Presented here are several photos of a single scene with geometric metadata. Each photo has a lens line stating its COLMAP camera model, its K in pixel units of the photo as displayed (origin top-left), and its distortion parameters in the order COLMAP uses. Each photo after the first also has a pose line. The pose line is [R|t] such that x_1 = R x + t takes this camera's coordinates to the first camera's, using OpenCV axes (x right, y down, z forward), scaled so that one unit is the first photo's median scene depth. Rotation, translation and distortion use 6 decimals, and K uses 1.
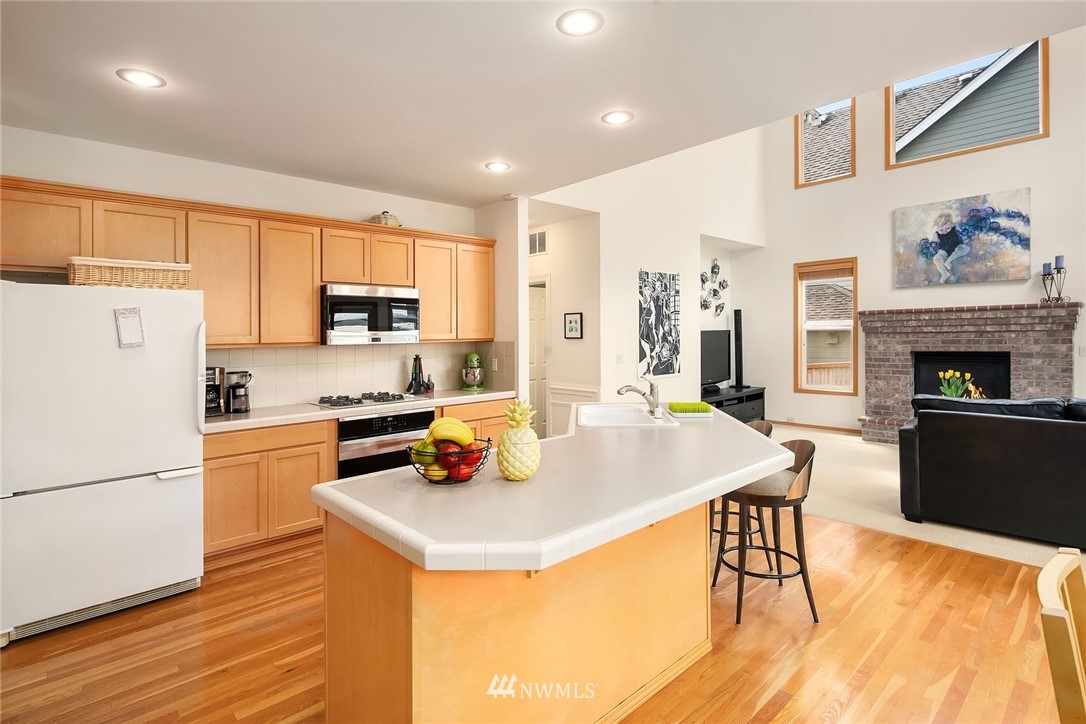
lens RADIAL K [[532.6, 0, 540.1], [0, 532.6, 329.8], [0, 0, 1]] dist [-0.000196, -0.003287]
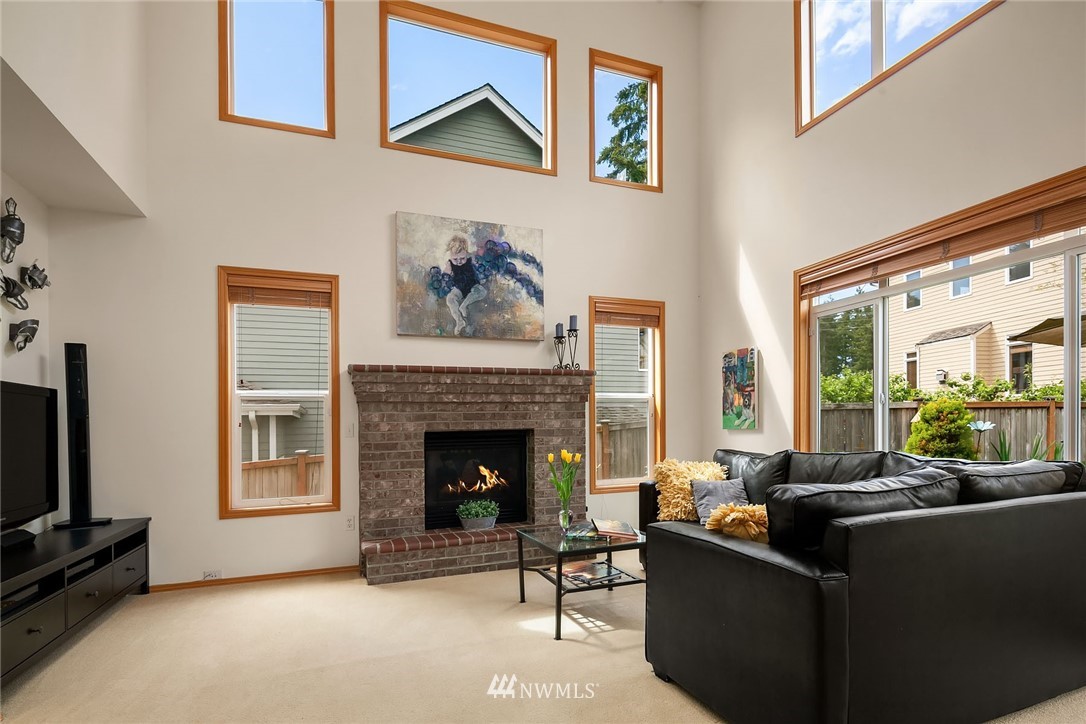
lens RADIAL K [[534.6, 0, 548.2], [0, 534.6, 437.5], [0, 0, 1]] dist [0.004197, -0.001306]
pose [[0.363775, -0.001402, 0.931486, 0.141226], [0.004240, 0.999991, -0.000151, 0.050353], [-0.931477, 0.004005, 0.363777, 0.640814]]
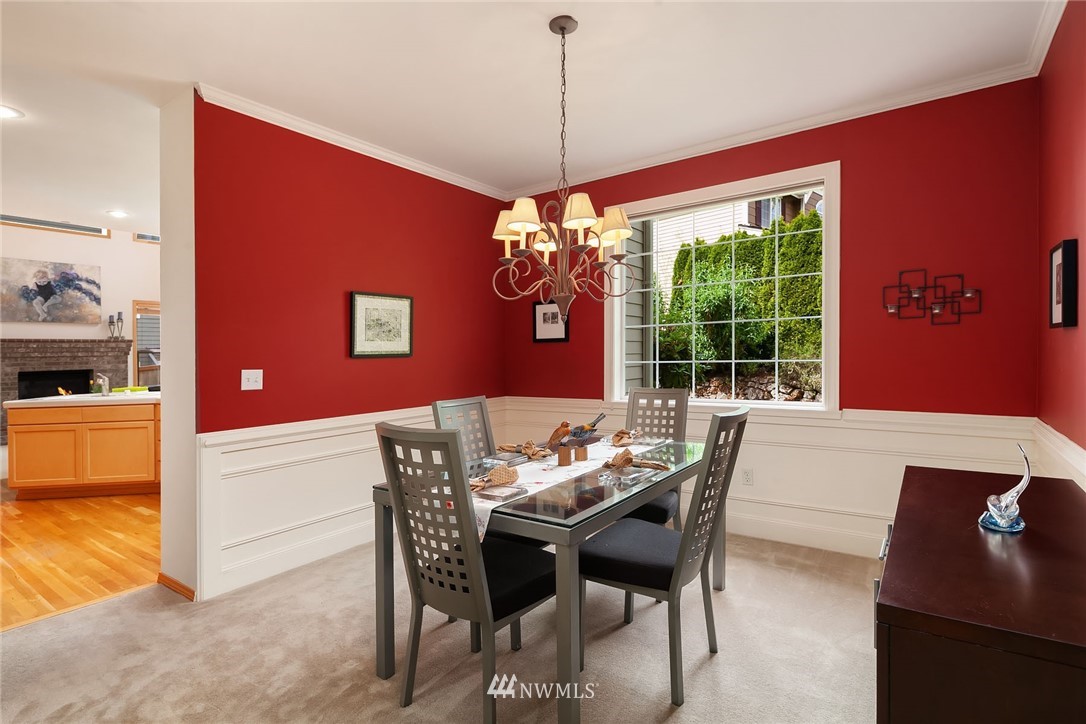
lens RADIAL K [[532.6, 0, 552.0], [0, 532.6, 359.8], [0, 0, 1]] dist [-0.000196, -0.003287]
pose [[-0.216764, 0.009048, 0.976182, -0.867610], [0.013271, 0.999892, -0.006321, 0.038129], [-0.976134, 0.011584, -0.216861, 0.019298]]
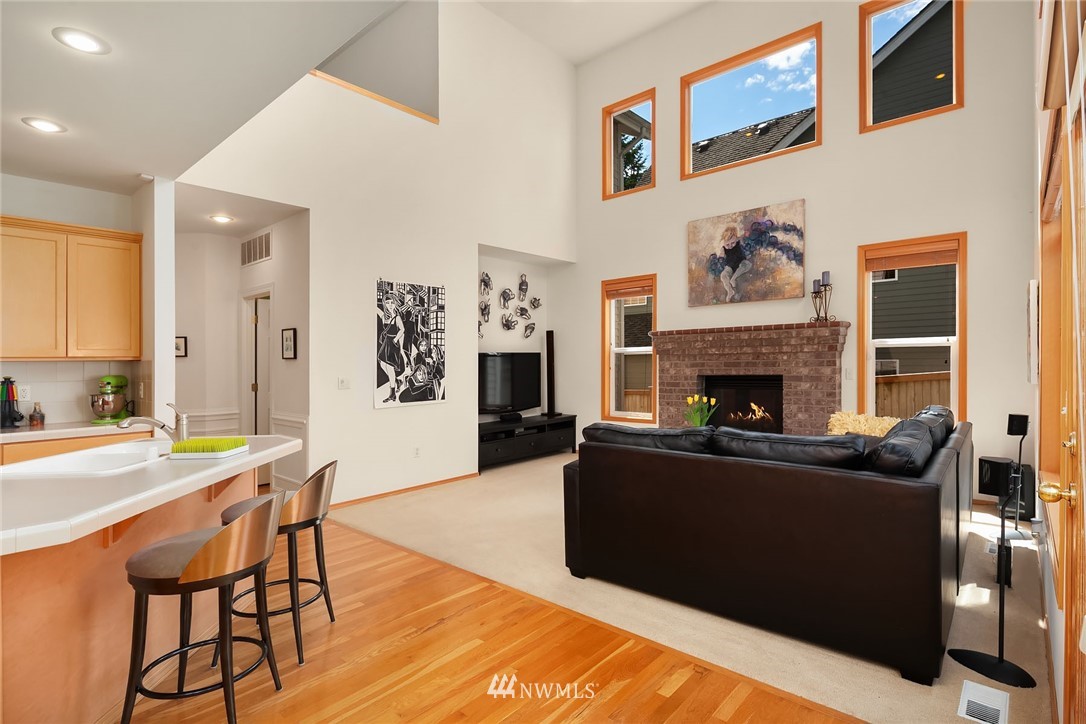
lens RADIAL K [[532.6, 0, 546.1], [0, 532.6, 357.4], [0, 0, 1]] dist [-0.000196, -0.003287]
pose [[0.994017, 0.003737, 0.109164, 0.344083], [-0.003644, 0.999993, -0.001052, 0.012102], [-0.109167, 0.000648, 0.994023, 0.110403]]
